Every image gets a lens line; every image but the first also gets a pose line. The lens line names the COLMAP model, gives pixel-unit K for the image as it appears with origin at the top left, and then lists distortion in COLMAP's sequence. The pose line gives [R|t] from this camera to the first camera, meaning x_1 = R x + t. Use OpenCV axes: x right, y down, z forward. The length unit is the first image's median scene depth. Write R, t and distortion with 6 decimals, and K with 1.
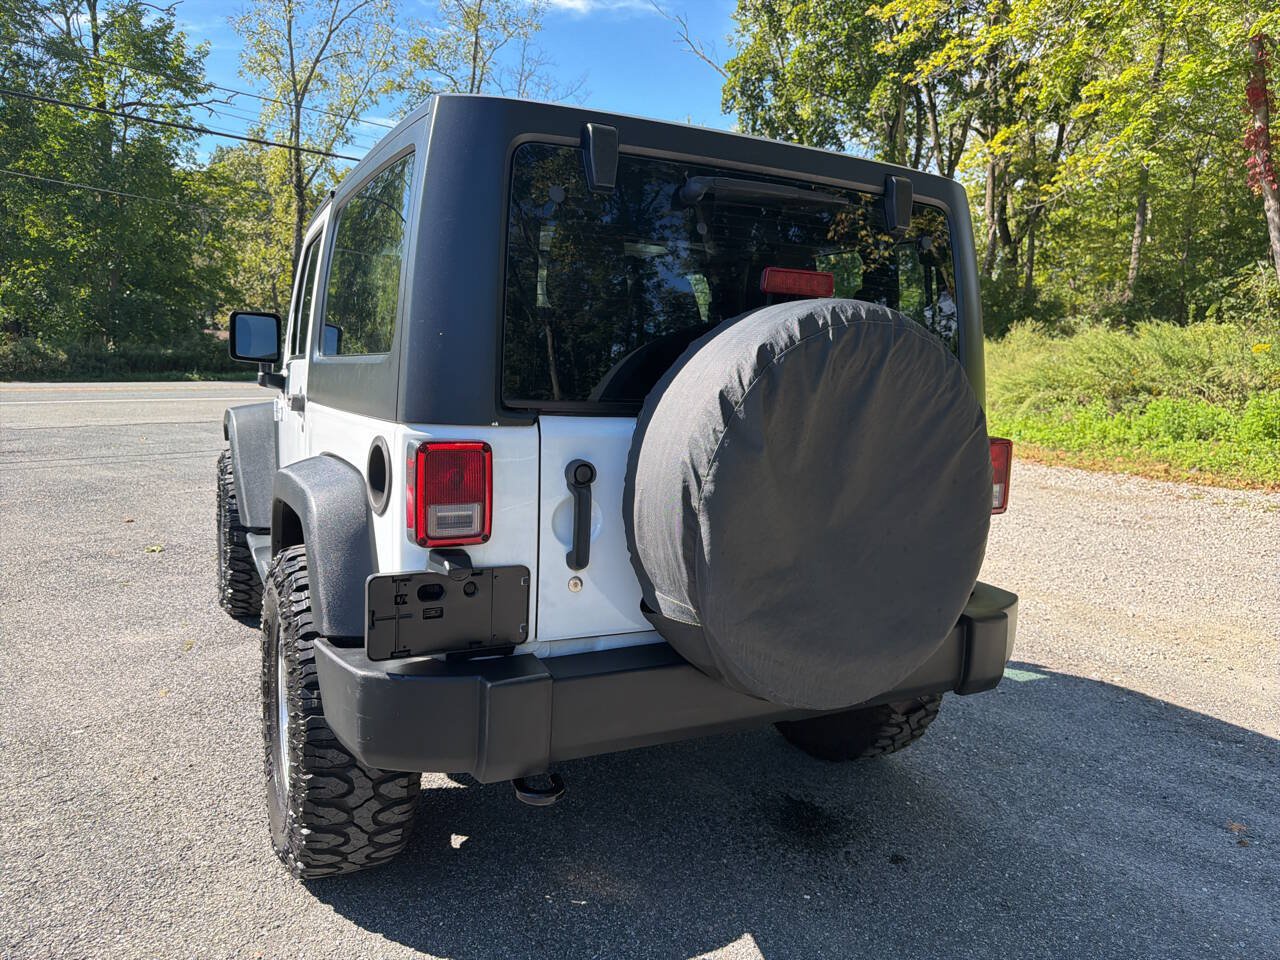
lens RADIAL K [[914.7, 0, 642.2], [0, 914.7, 476.9], [0, 0, 1]] dist [0.028157, -0.032898]
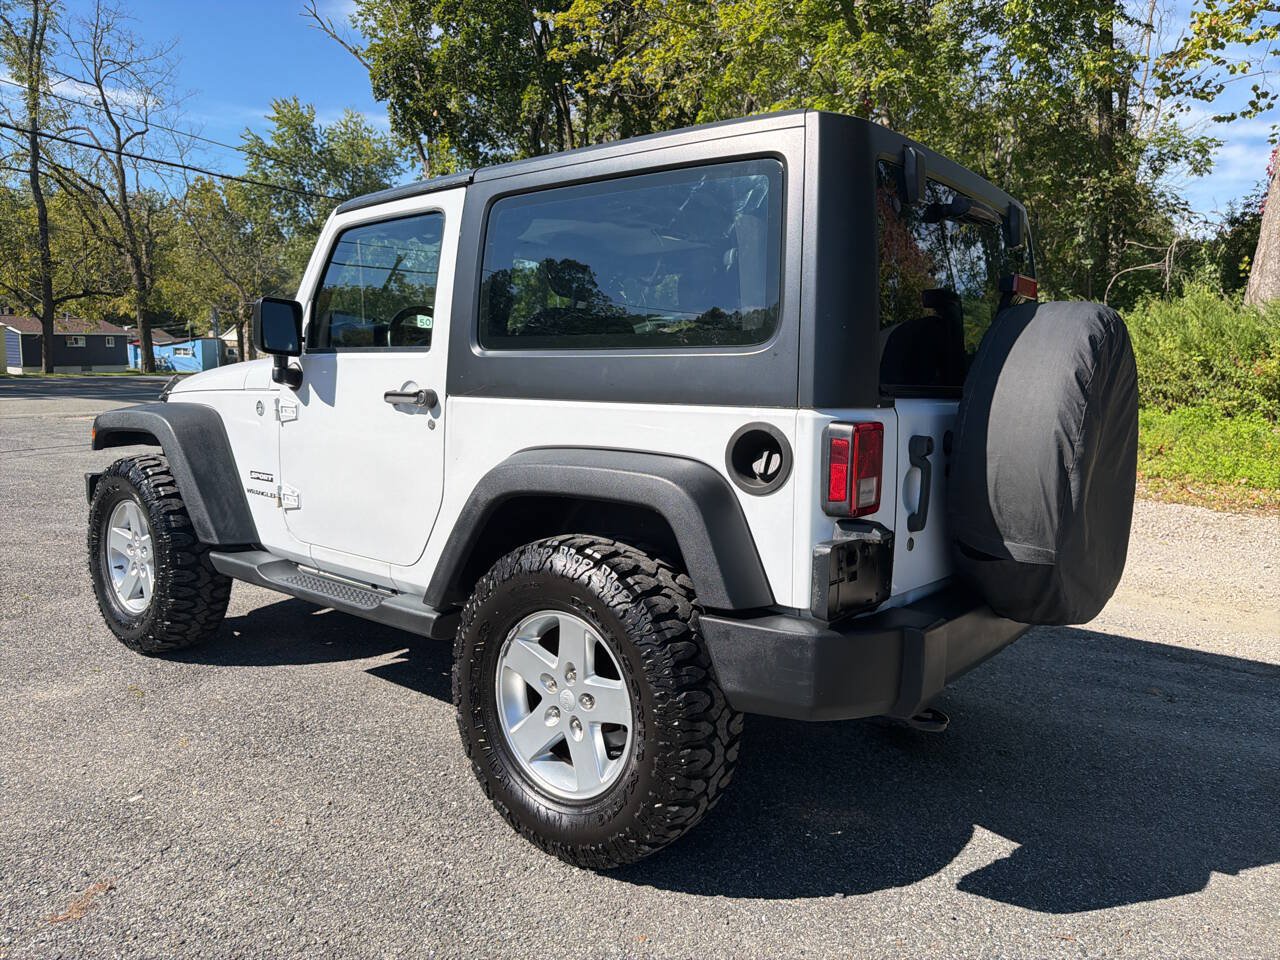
lens RADIAL K [[914.7, 0, 633.7], [0, 914.7, 481.5], [0, 0, 1]] dist [0.028157, -0.032898]
pose [[0.912880, -0.058673, 0.403990, -0.429127], [0.054725, 0.998274, 0.021324, -0.002789], [-0.404544, 0.002642, 0.914515, 0.042069]]
